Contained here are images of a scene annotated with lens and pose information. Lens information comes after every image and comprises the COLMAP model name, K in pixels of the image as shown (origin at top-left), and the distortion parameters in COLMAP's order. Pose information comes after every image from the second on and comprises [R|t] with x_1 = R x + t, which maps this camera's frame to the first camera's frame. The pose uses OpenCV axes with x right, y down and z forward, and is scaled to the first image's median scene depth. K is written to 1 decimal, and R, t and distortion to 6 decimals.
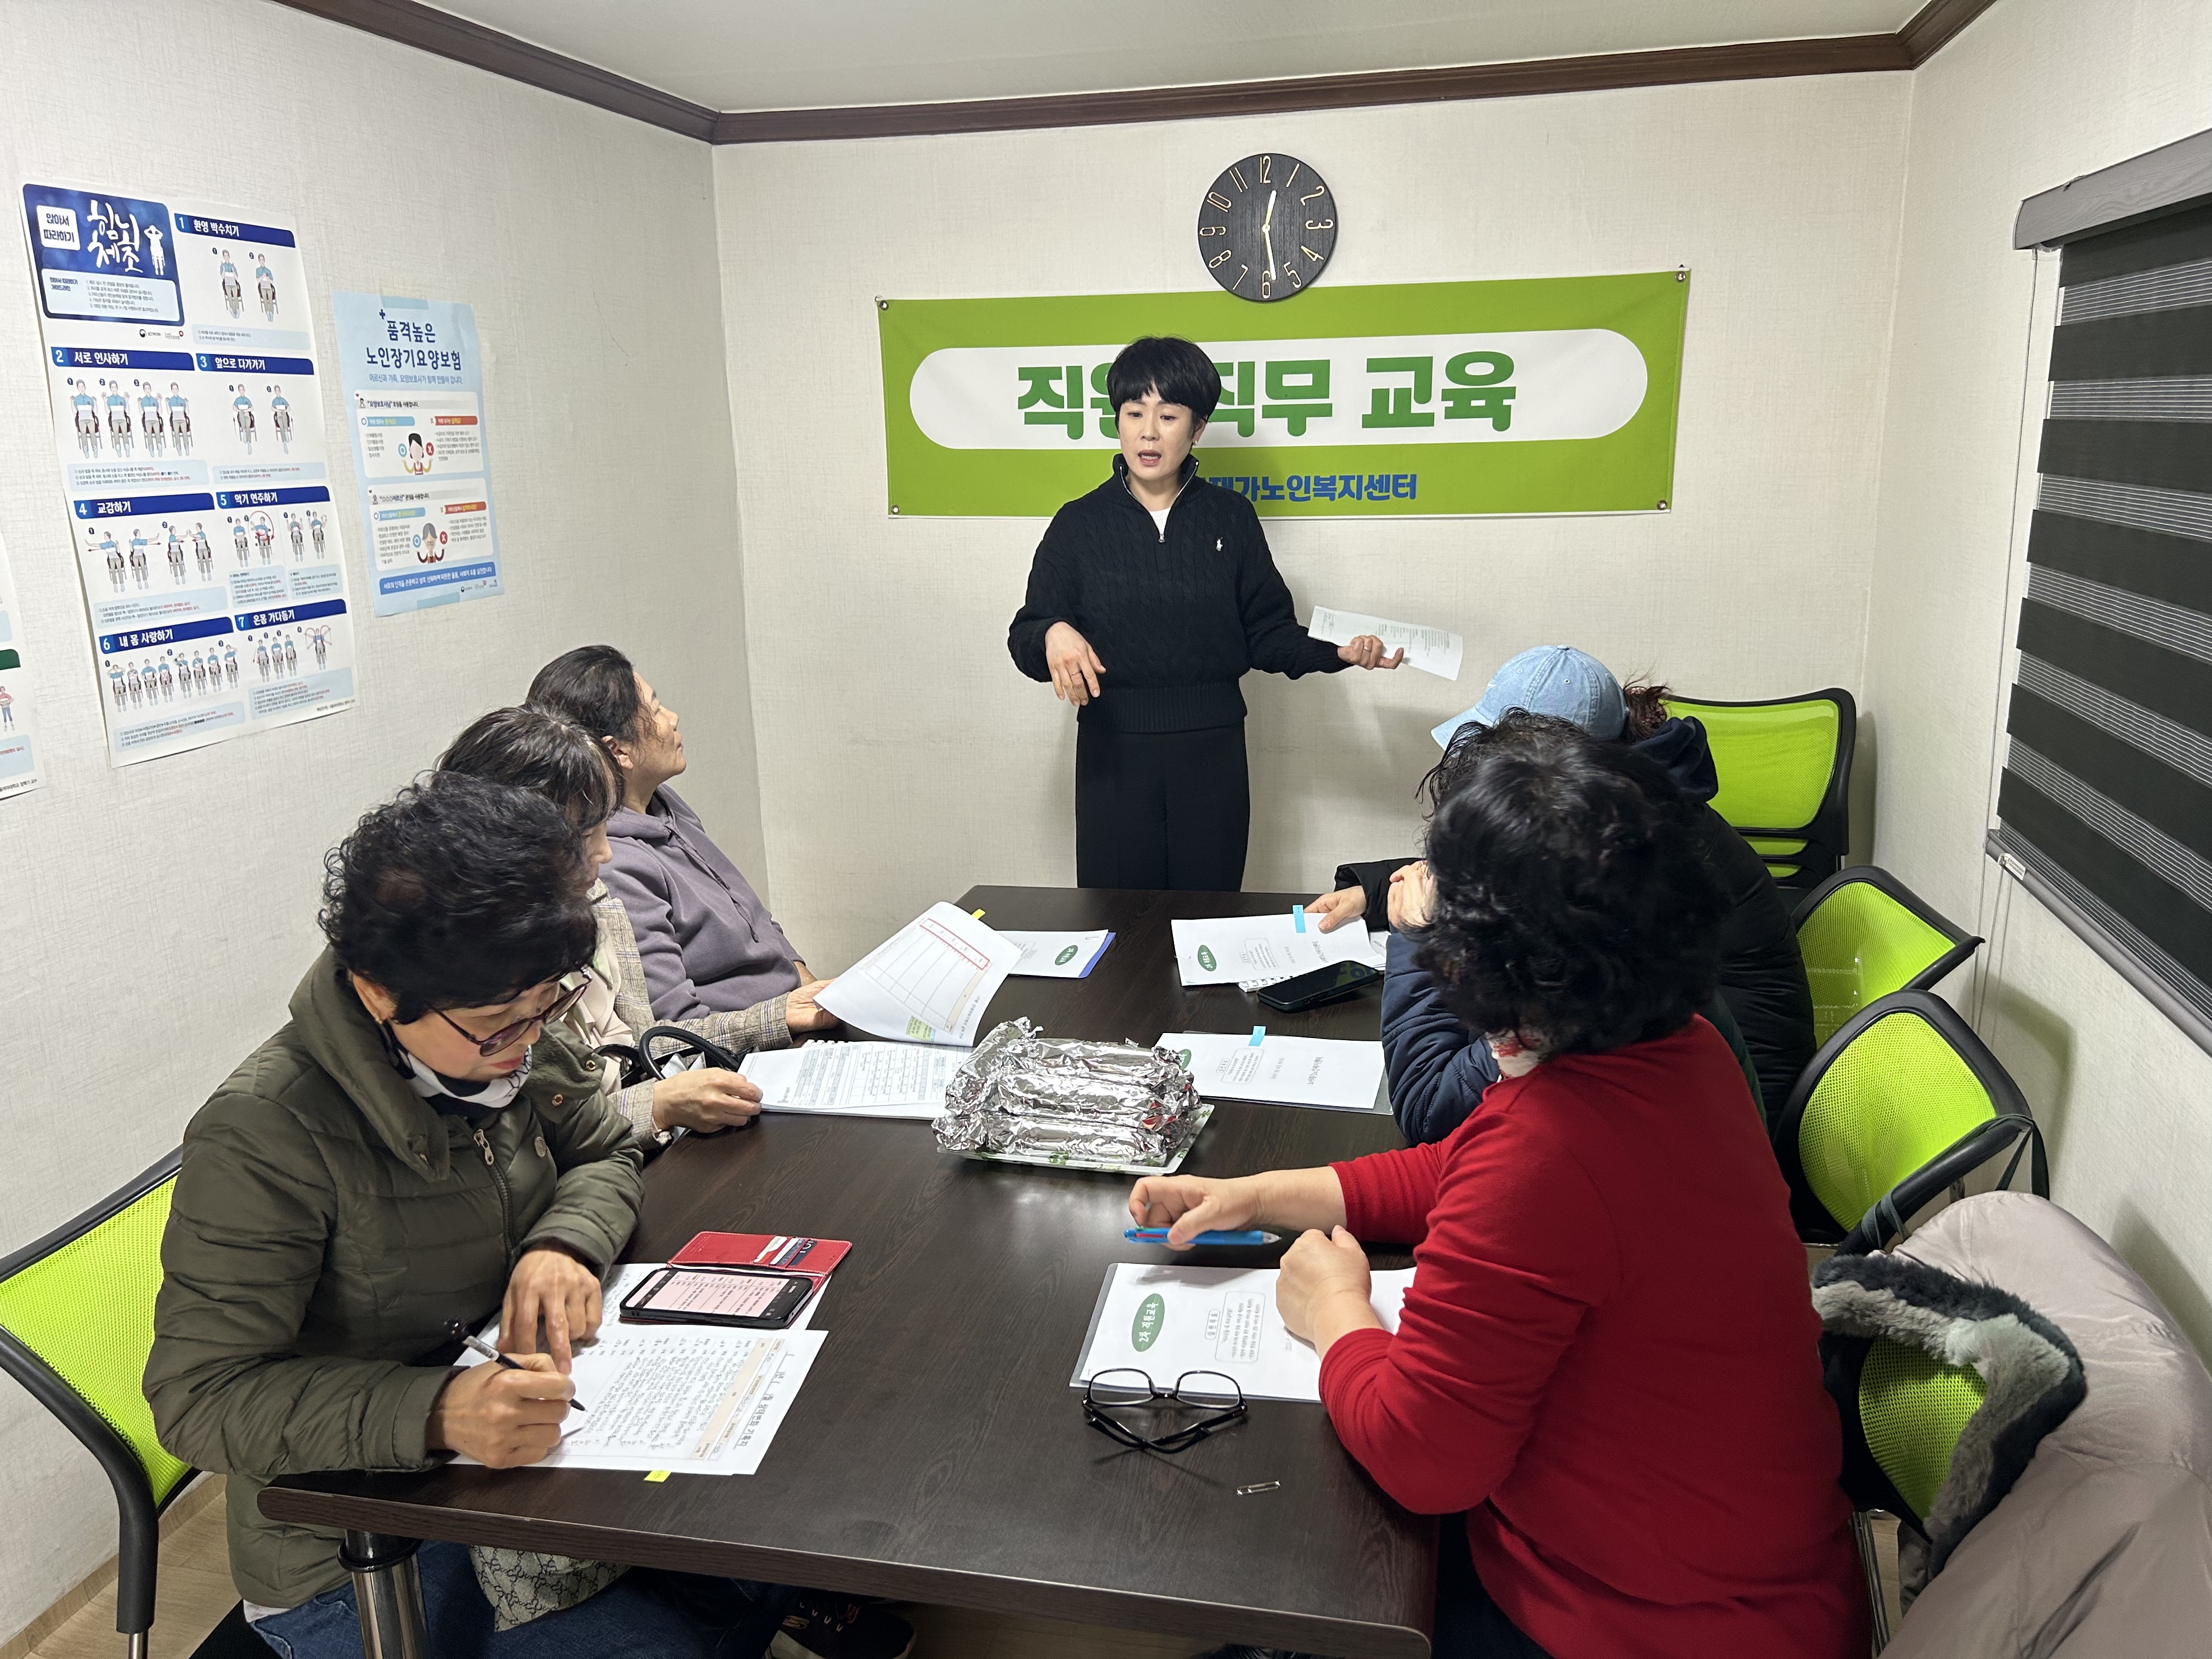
lens RADIAL K [[1685.0, 0, 1097.8], [0, 1685.0, 834.6], [0, 0, 1]] dist [0.068851, -0.094874]
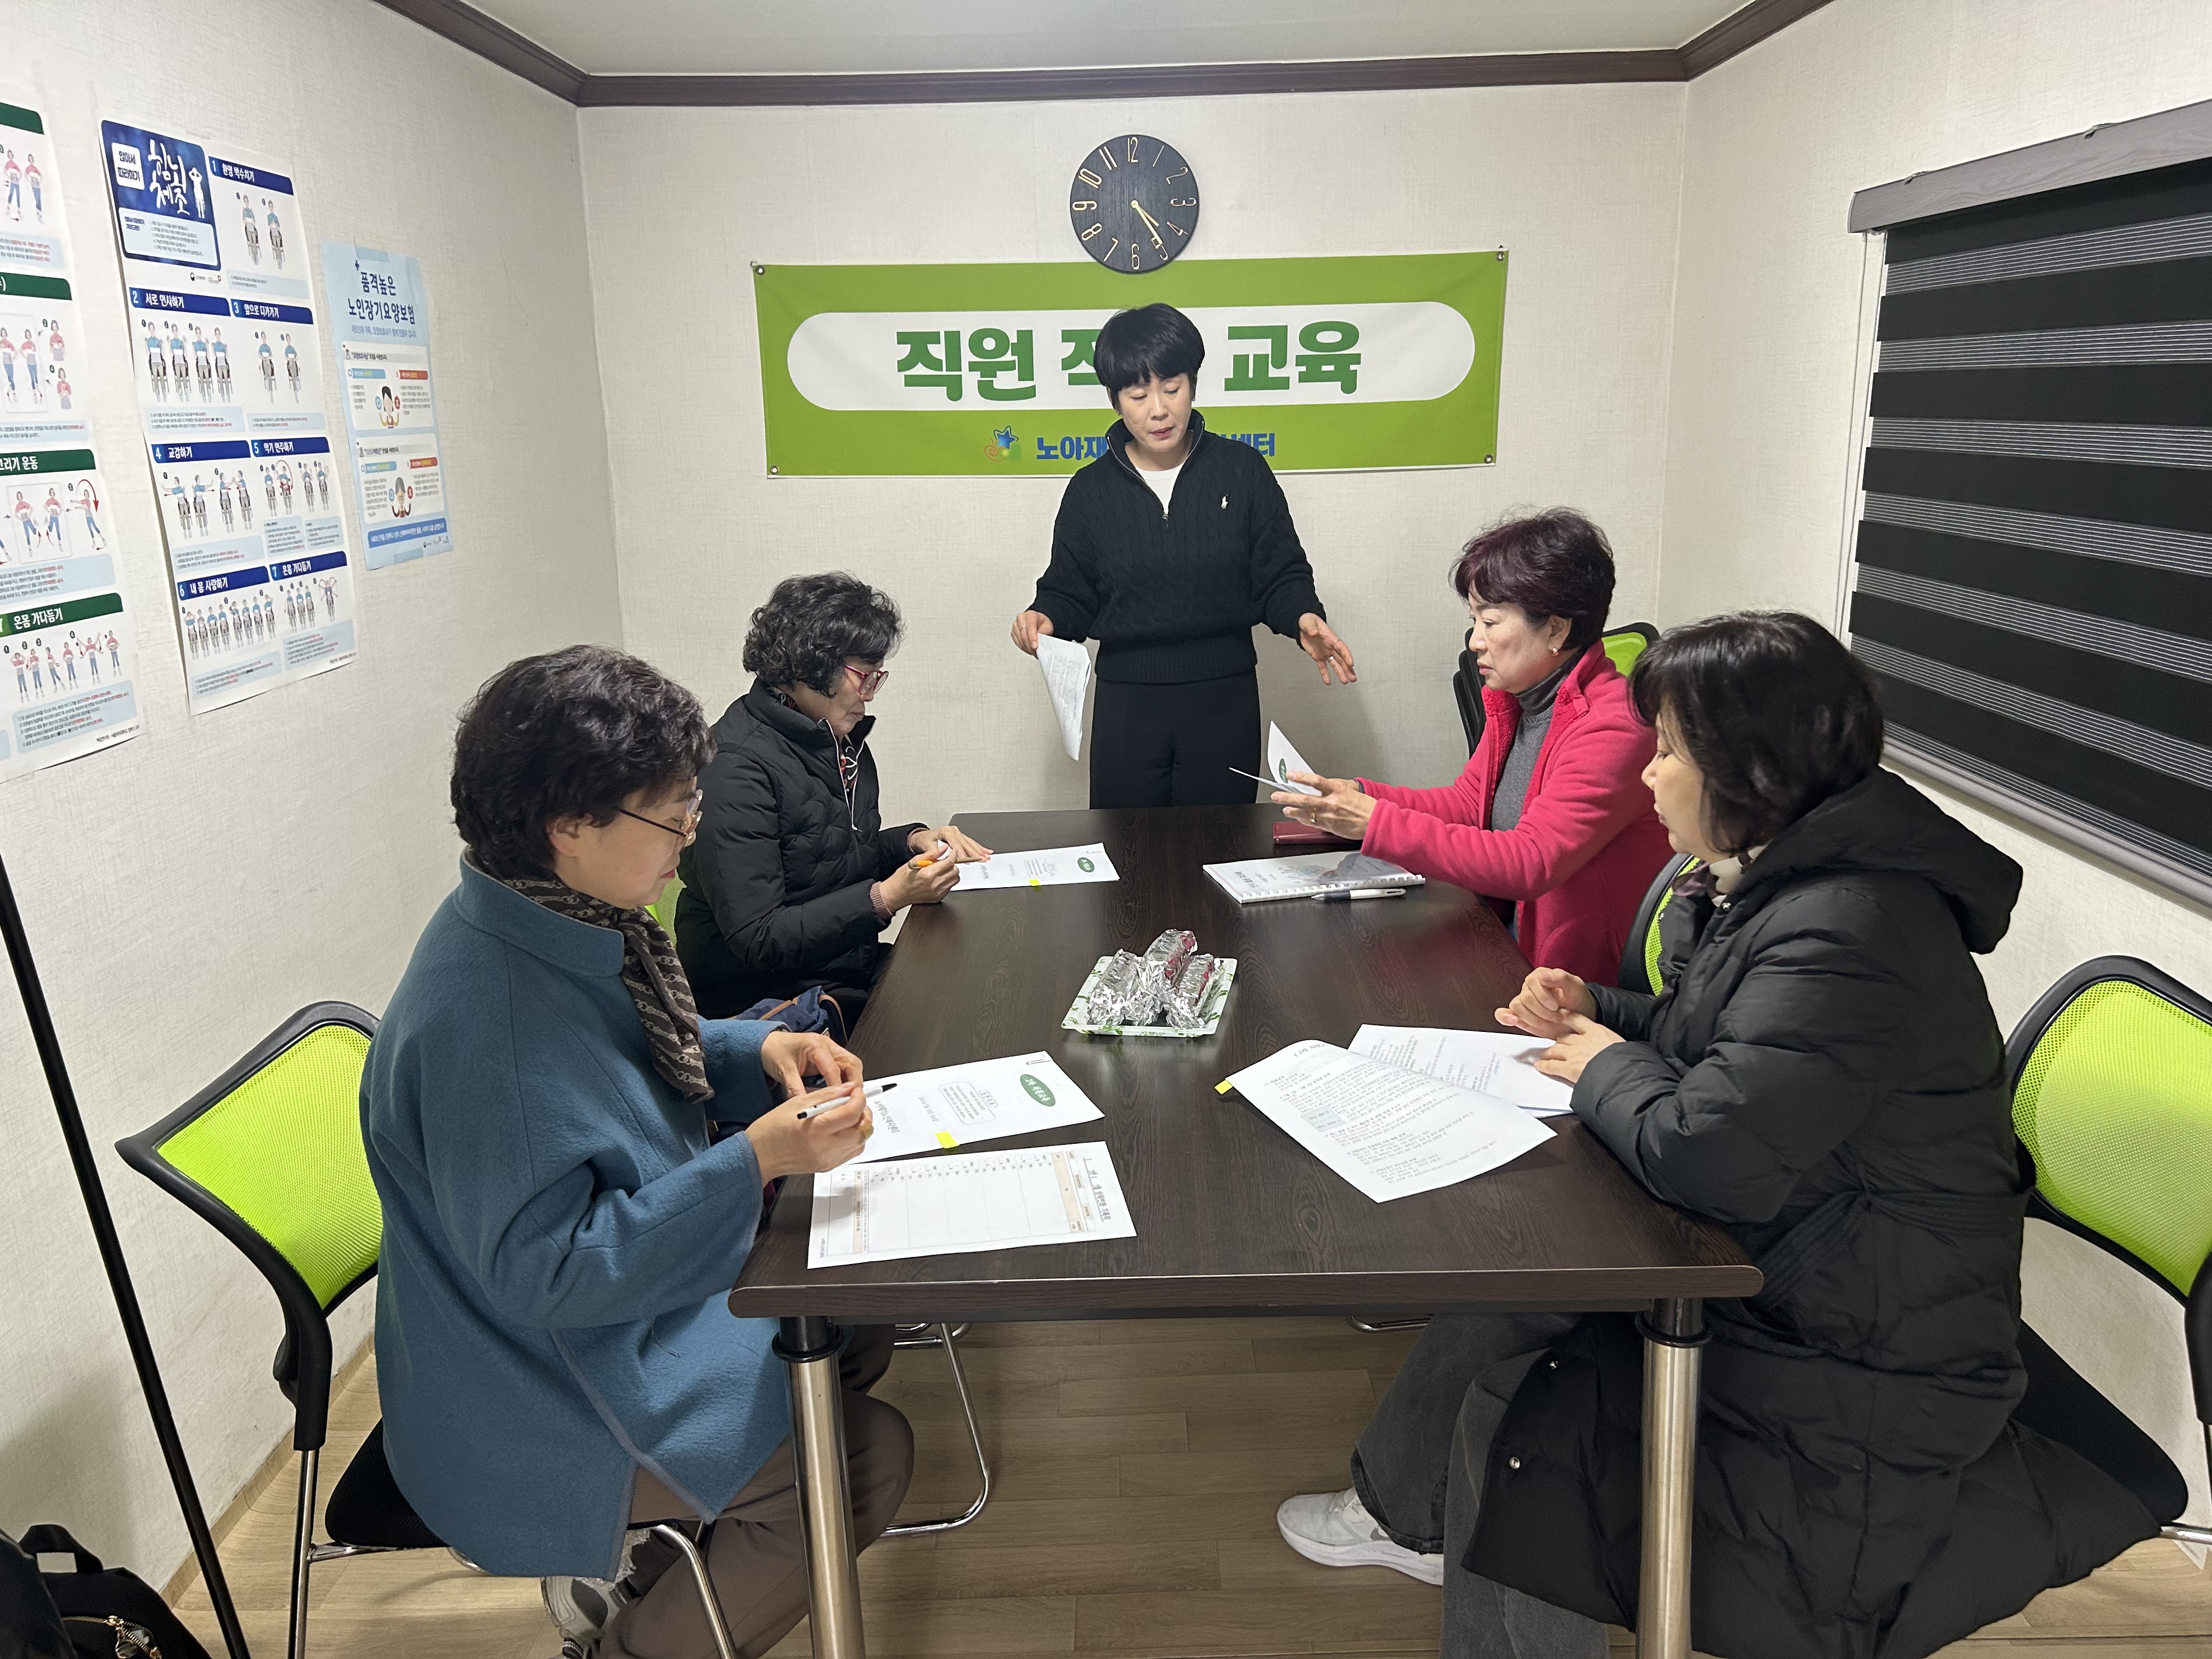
lens RADIAL K [[1685.0, 0, 1097.8], [0, 1685.0, 834.6], [0, 0, 1]] dist [0.068851, -0.094874]
pose [[0.976184, -0.053454, 0.210258, -0.227703], [0.051952, 0.998569, 0.012661, 0.036865], [-0.210634, -0.001436, 0.977564, -0.065805]]
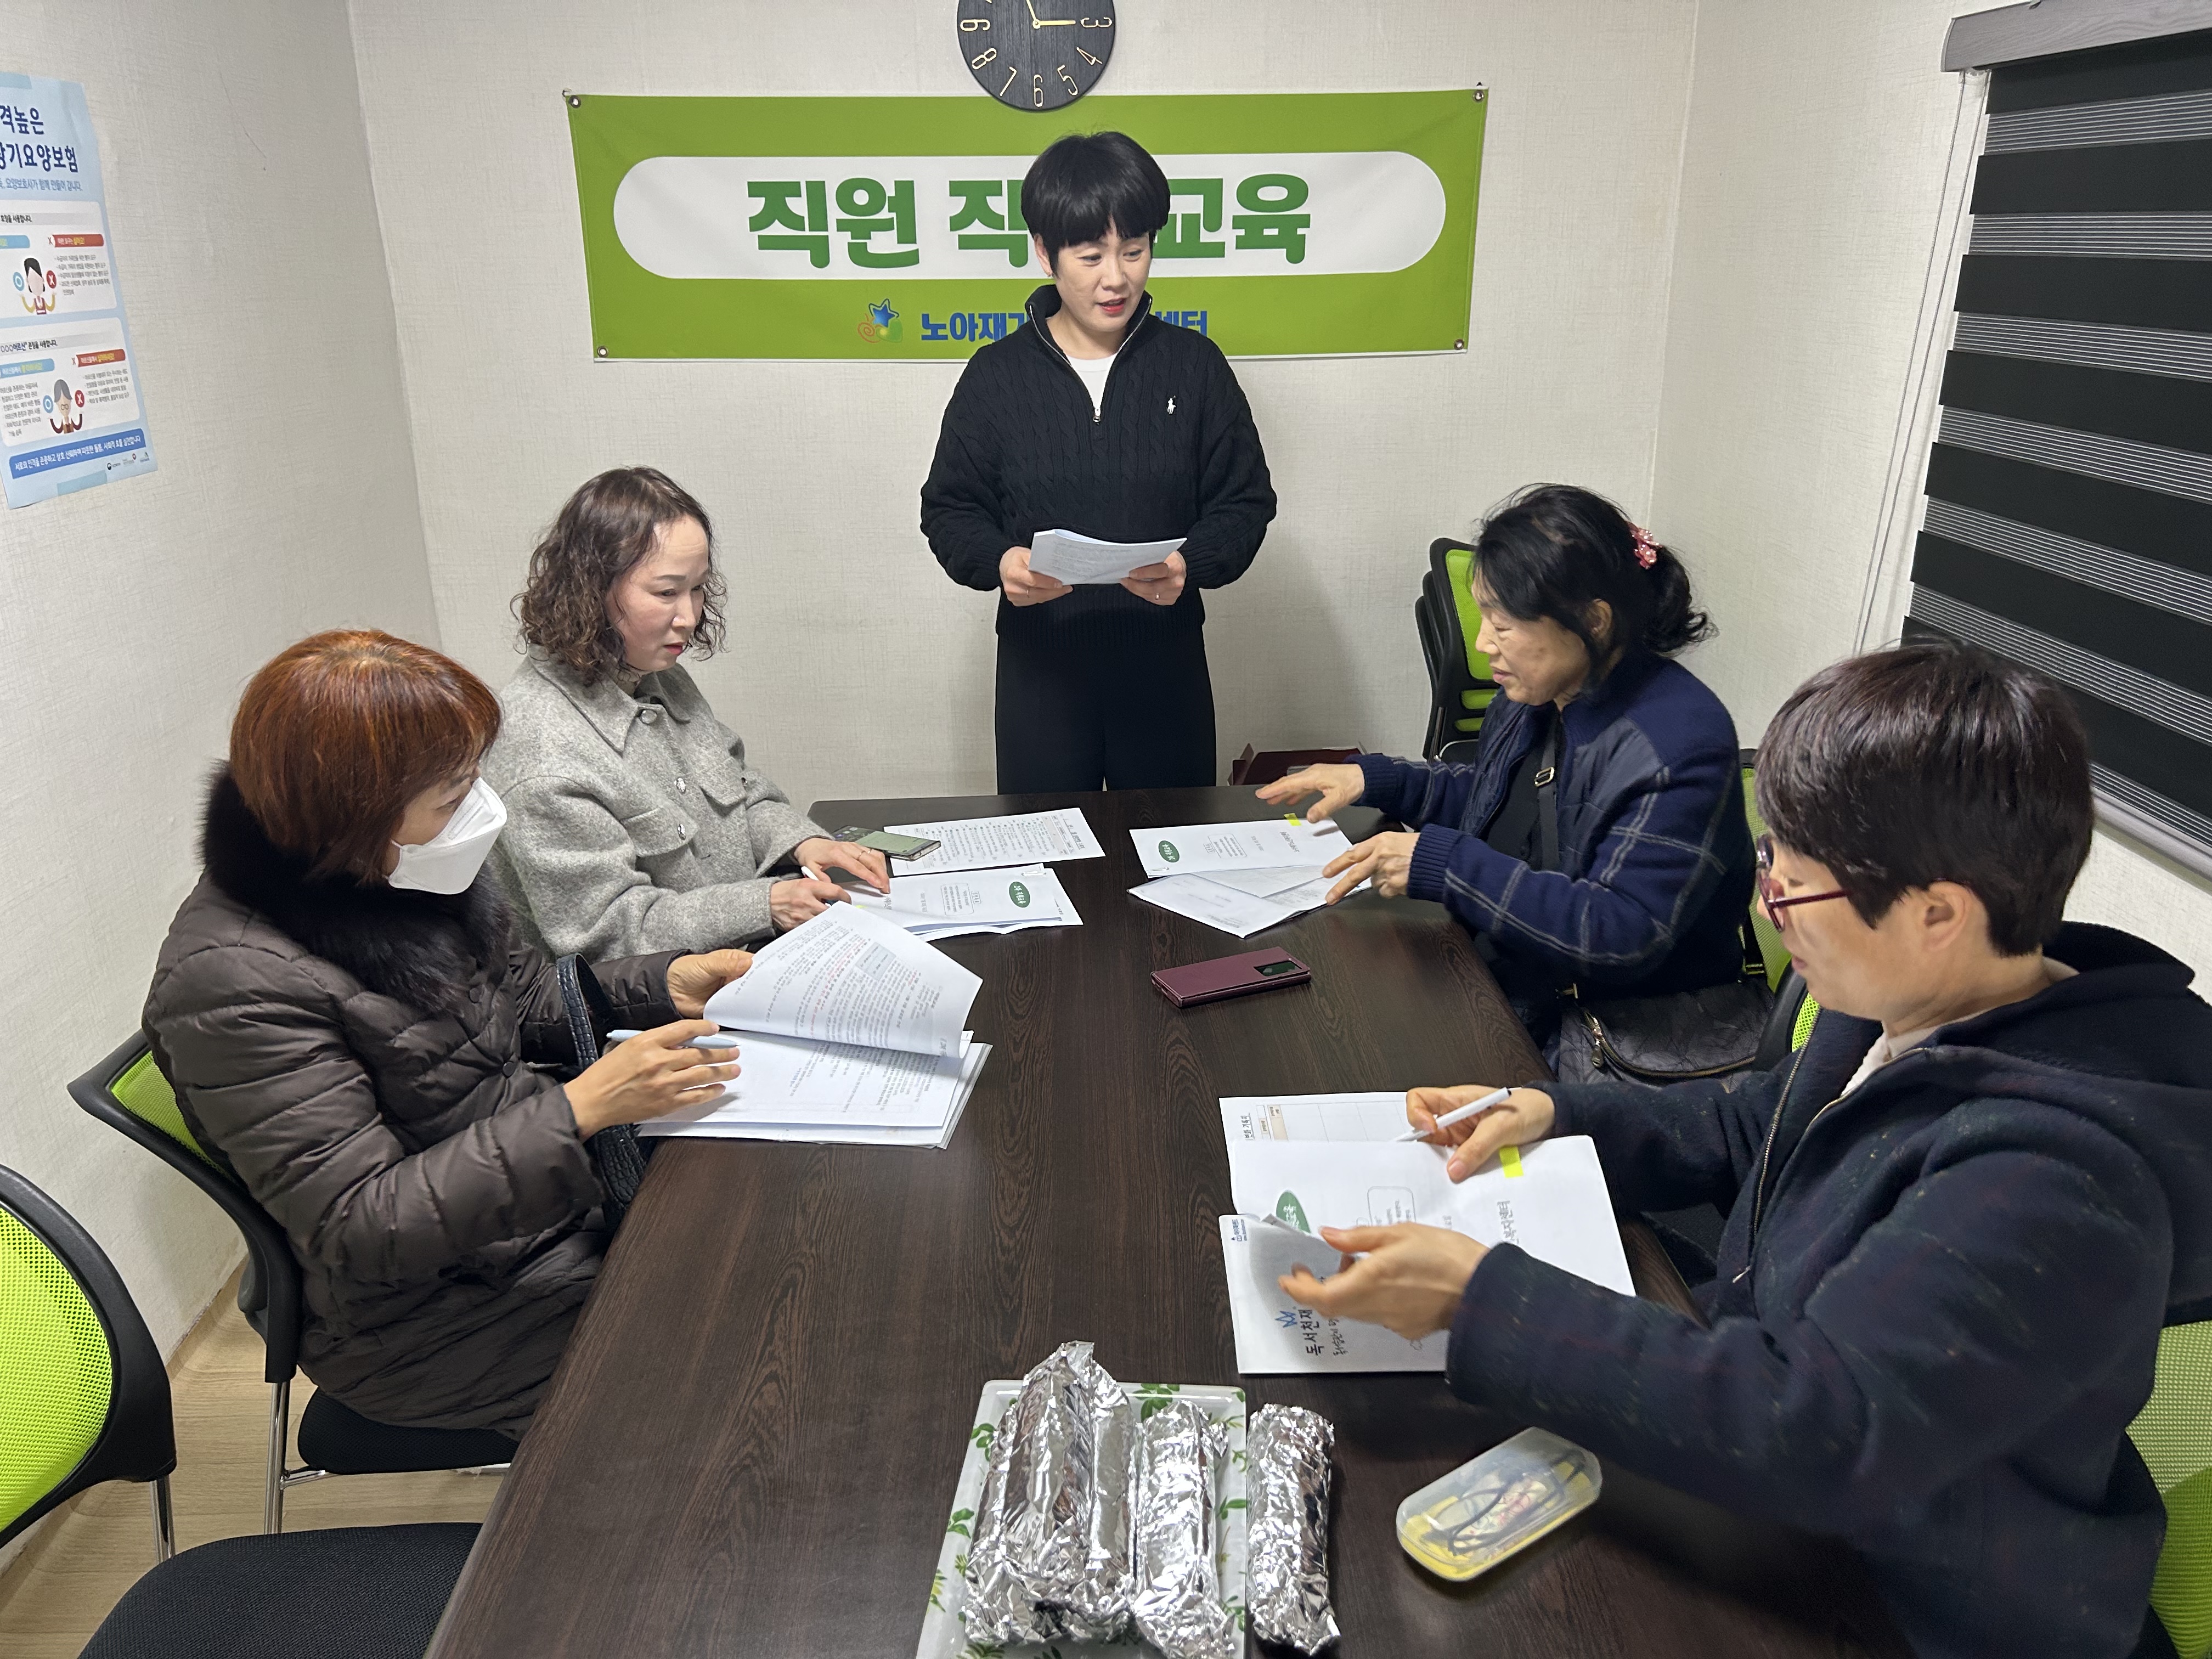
lens RADIAL K [[1692.1, 0, 1094.4], [0, 1692.1, 832.7], [0, 0, 1]] dist [0.045100, -0.047876]
pose [[0.966069, -0.076910, 0.246569, -0.161335], [0.054002, 0.993684, 0.098369, -0.034952], [-0.252578, -0.081716, 0.964120, 0.142671]]
